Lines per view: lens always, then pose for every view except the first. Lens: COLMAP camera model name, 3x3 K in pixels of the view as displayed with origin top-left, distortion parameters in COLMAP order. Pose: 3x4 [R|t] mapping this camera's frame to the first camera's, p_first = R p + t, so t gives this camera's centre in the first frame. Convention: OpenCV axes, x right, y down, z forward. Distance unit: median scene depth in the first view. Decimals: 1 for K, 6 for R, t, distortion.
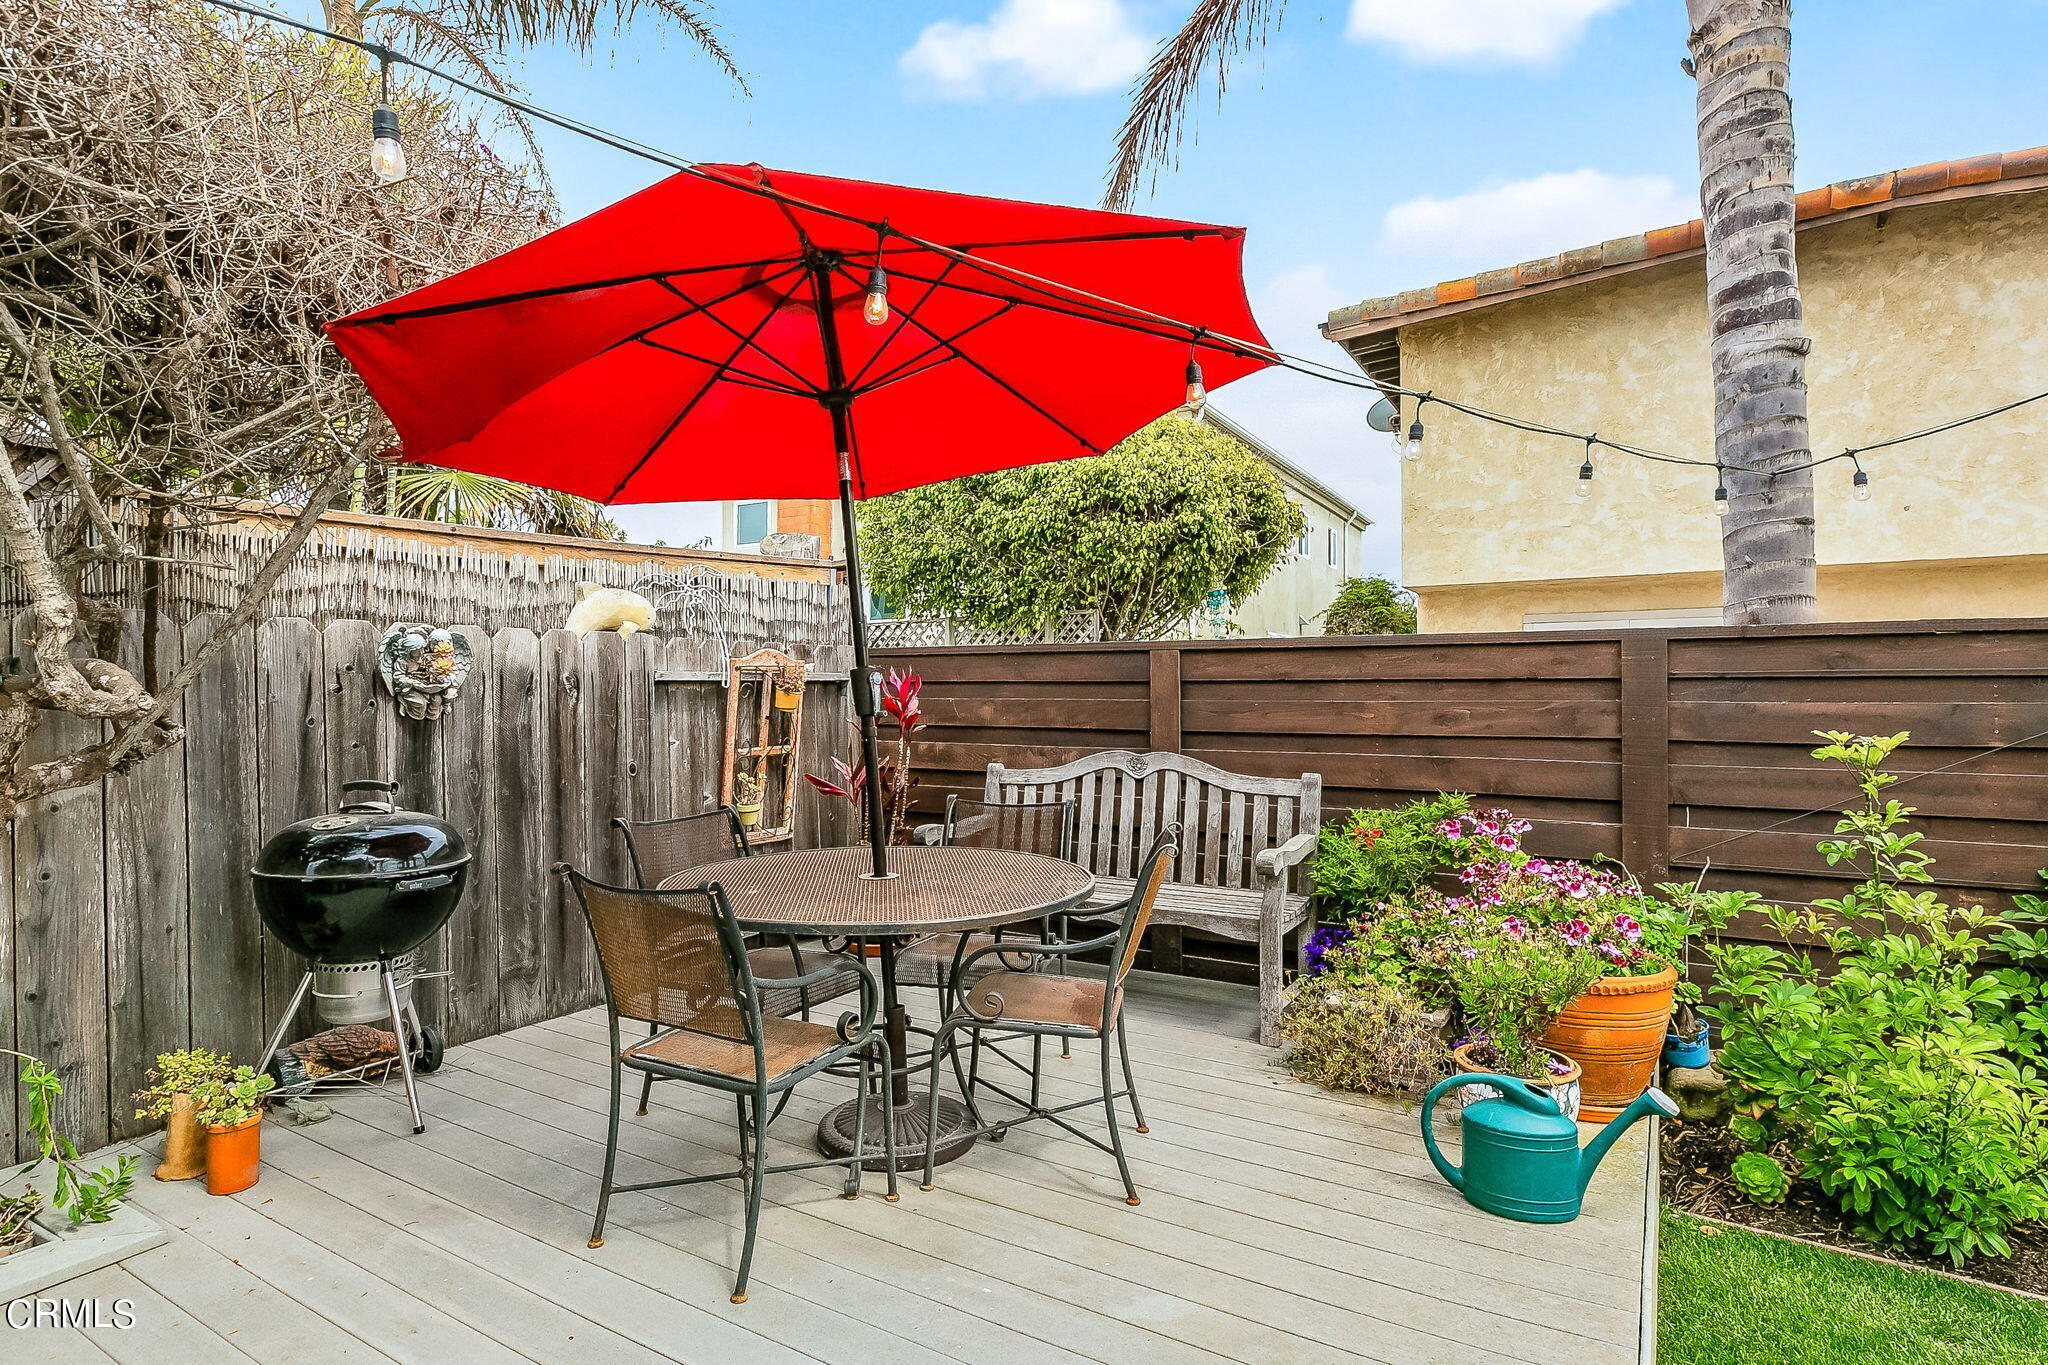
lens RADIAL K [[1046.1, 0, 969.7], [0, 1046.1, 683.9], [0, 0, 1]] dist [0.011392, -0.000281]
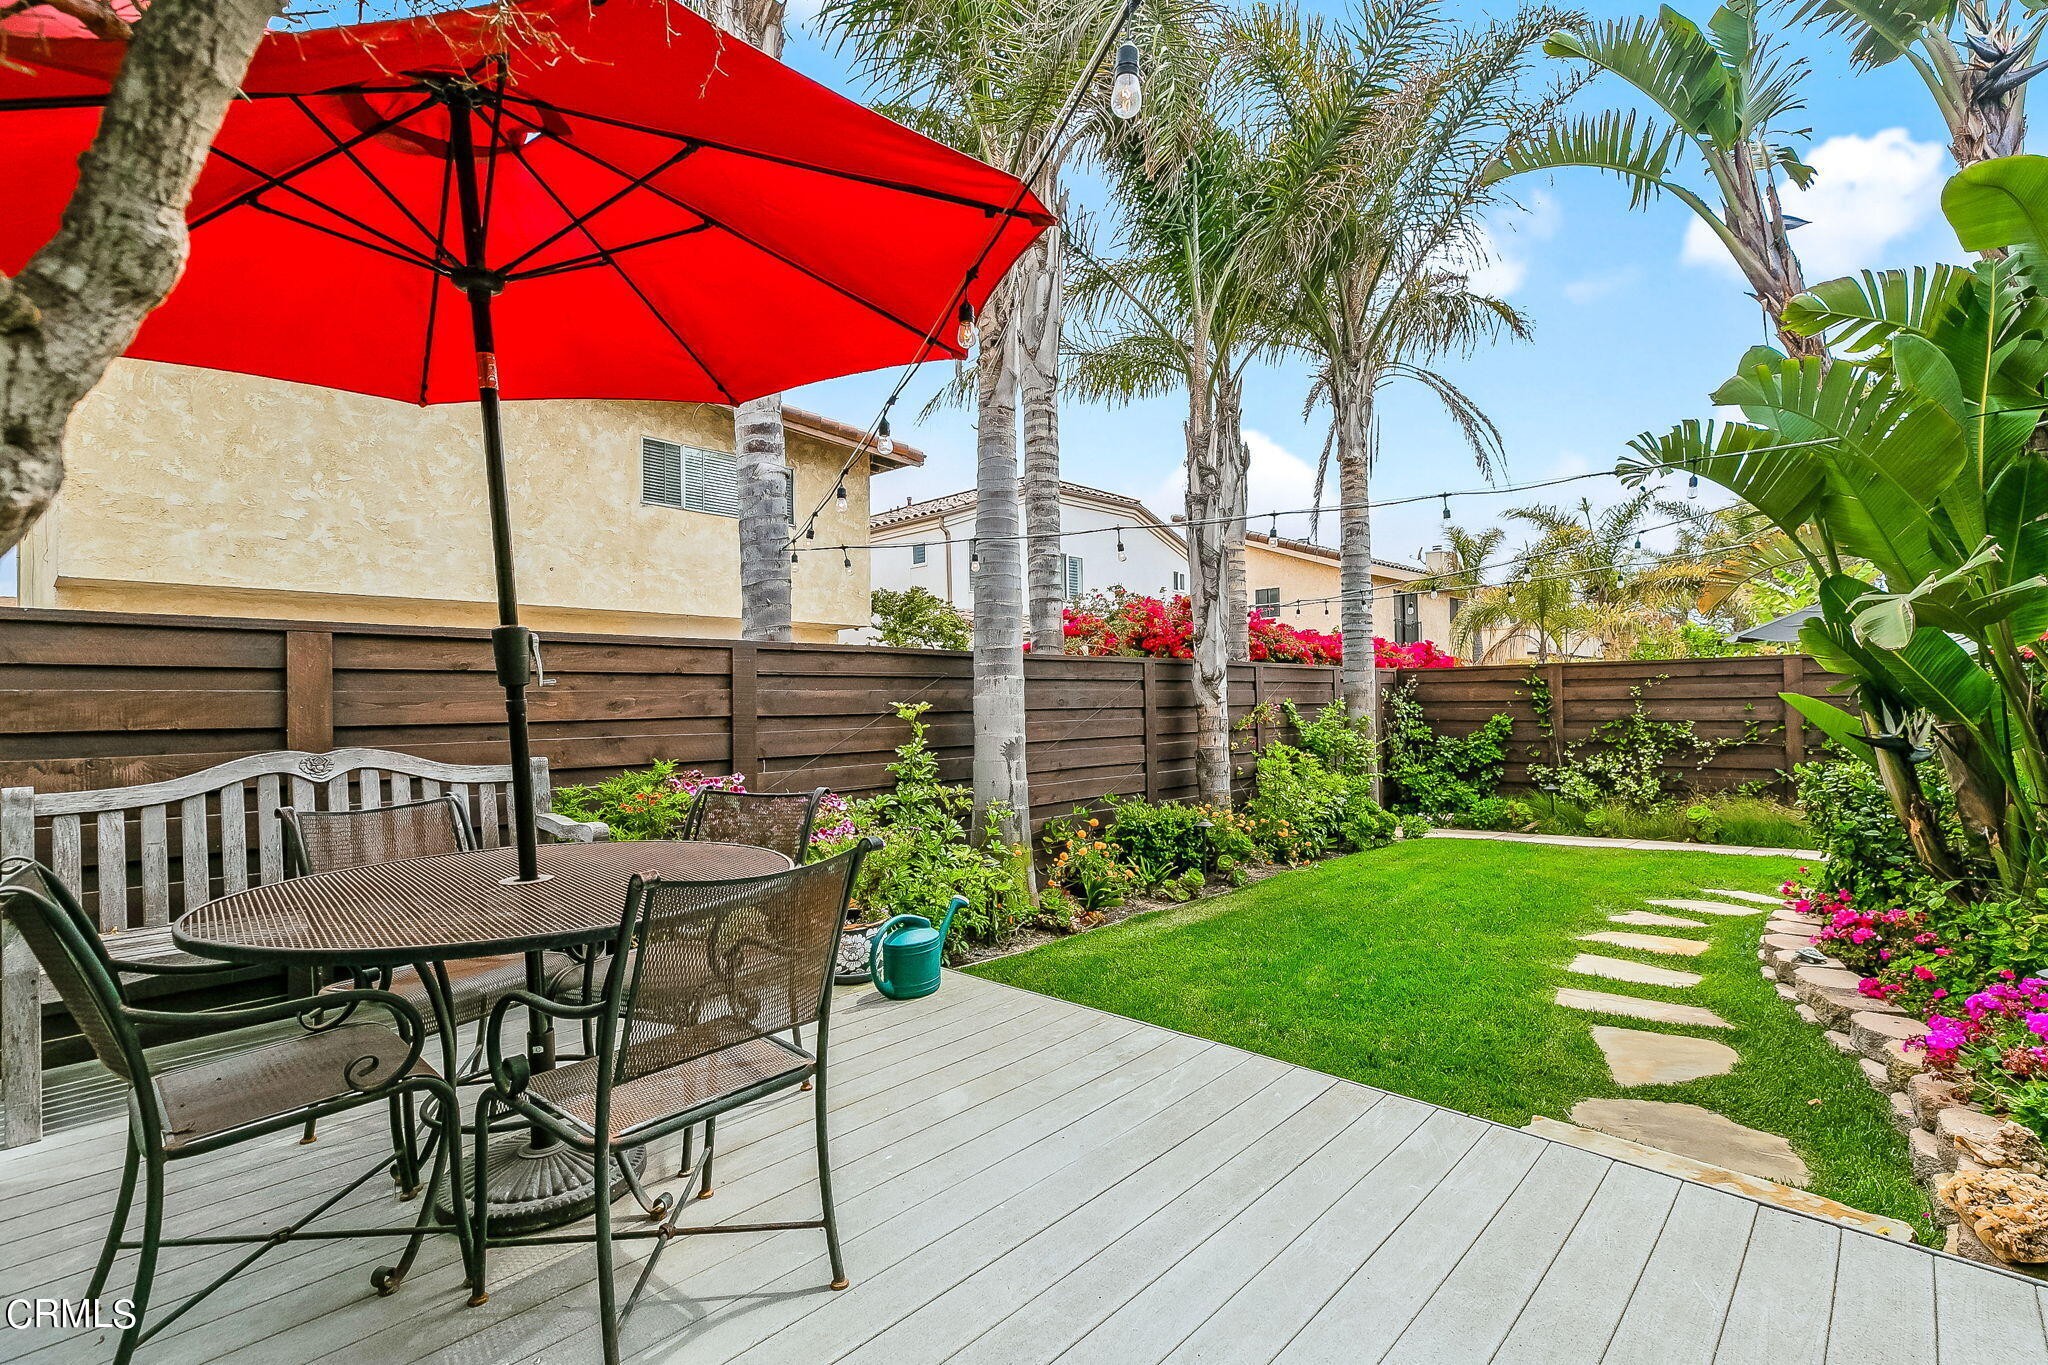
lens RADIAL K [[939.1, 0, 1031.1], [0, 939.1, 685.2], [0, 0, 1]] dist [0.009641, -0.002311]
pose [[0.183898, 0.014961, 0.982831, -0.462776], [0.006952, 0.999839, -0.016521, 0.027496], [-0.982921, 0.009870, 0.183765, 0.294892]]
